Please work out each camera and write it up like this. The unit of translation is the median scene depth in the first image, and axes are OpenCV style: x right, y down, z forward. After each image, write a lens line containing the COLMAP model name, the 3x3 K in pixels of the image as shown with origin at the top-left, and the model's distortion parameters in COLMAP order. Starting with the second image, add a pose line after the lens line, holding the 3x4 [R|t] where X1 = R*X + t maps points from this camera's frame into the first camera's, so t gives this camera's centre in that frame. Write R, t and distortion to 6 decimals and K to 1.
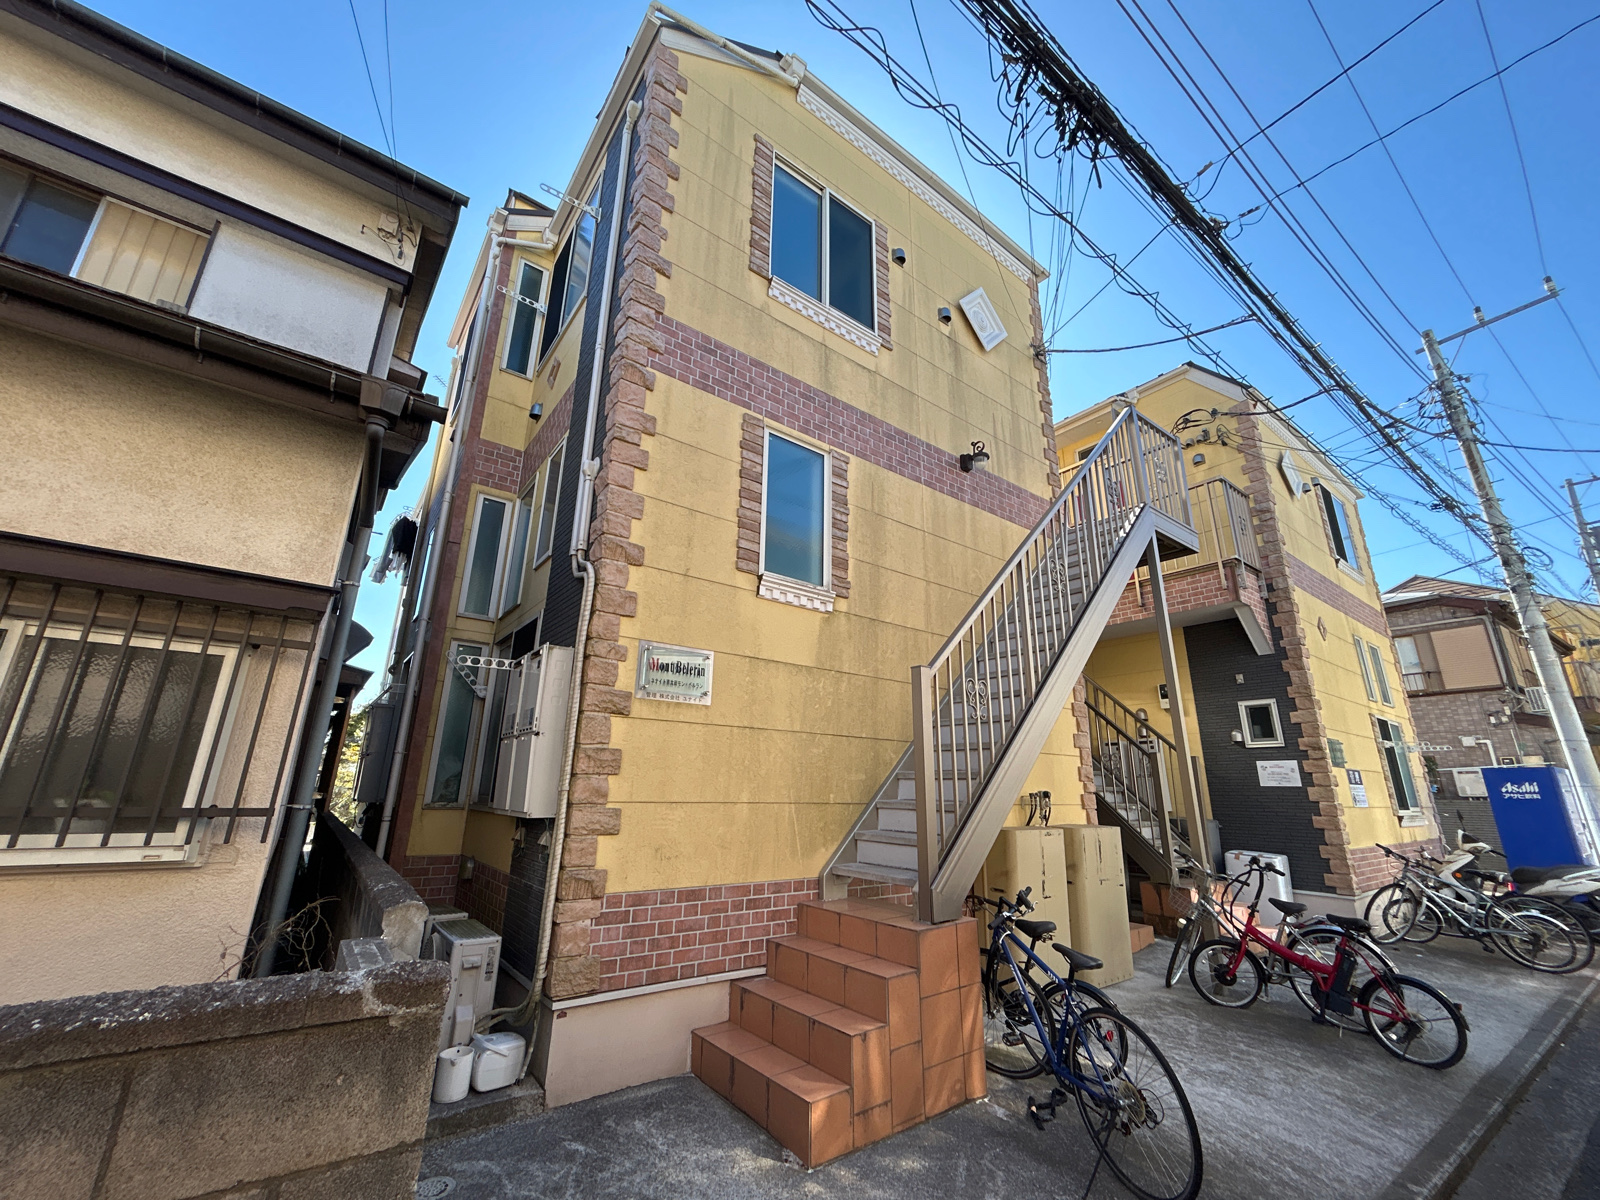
lens RADIAL K [[639.2, 0, 798.9], [0, 639.2, 600.4], [0, 0, 1]] dist [-0.001834, 0.001127]
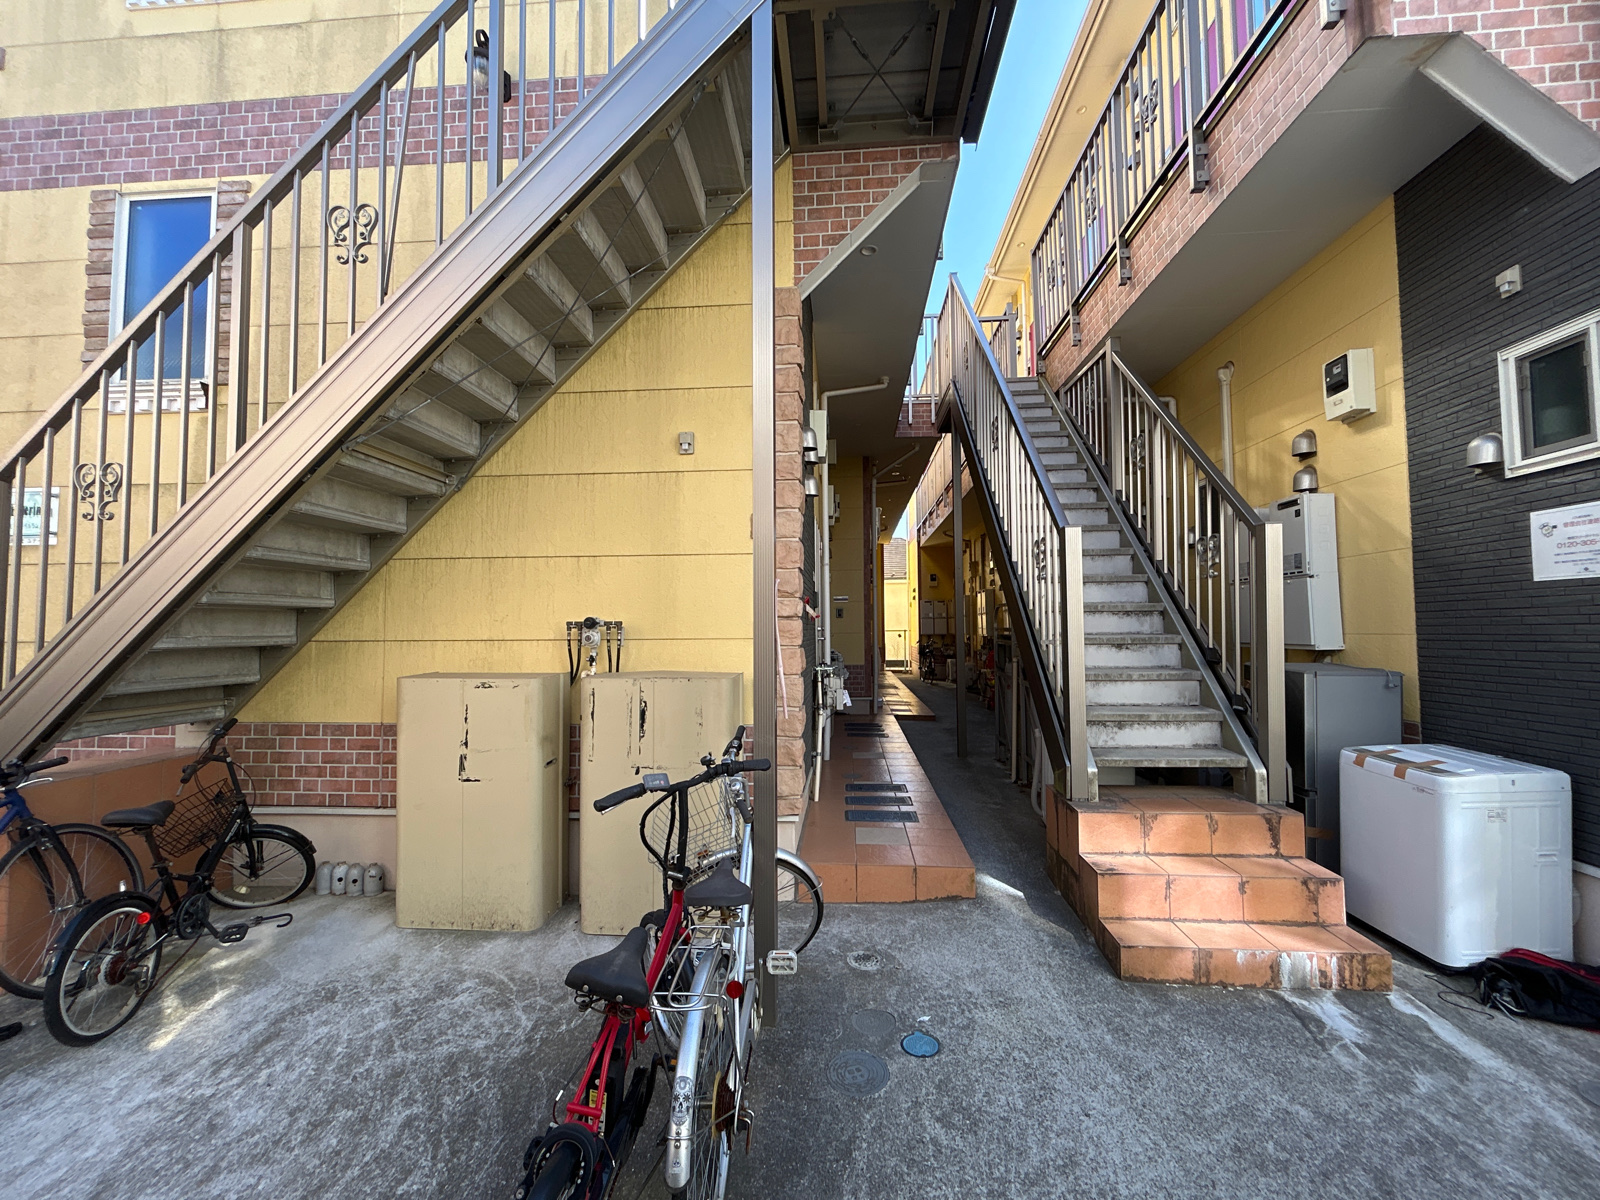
lens RADIAL K [[644.5, 0, 795.4], [0, 644.5, 599.0], [0, 0, 1]] dist [-0.000529, -0.000396]
pose [[0.747201, -0.051886, -0.662570, 1.195595], [0.209154, 0.964650, 0.160329, 0.290771], [0.630829, -0.258377, 0.731639, 0.884664]]
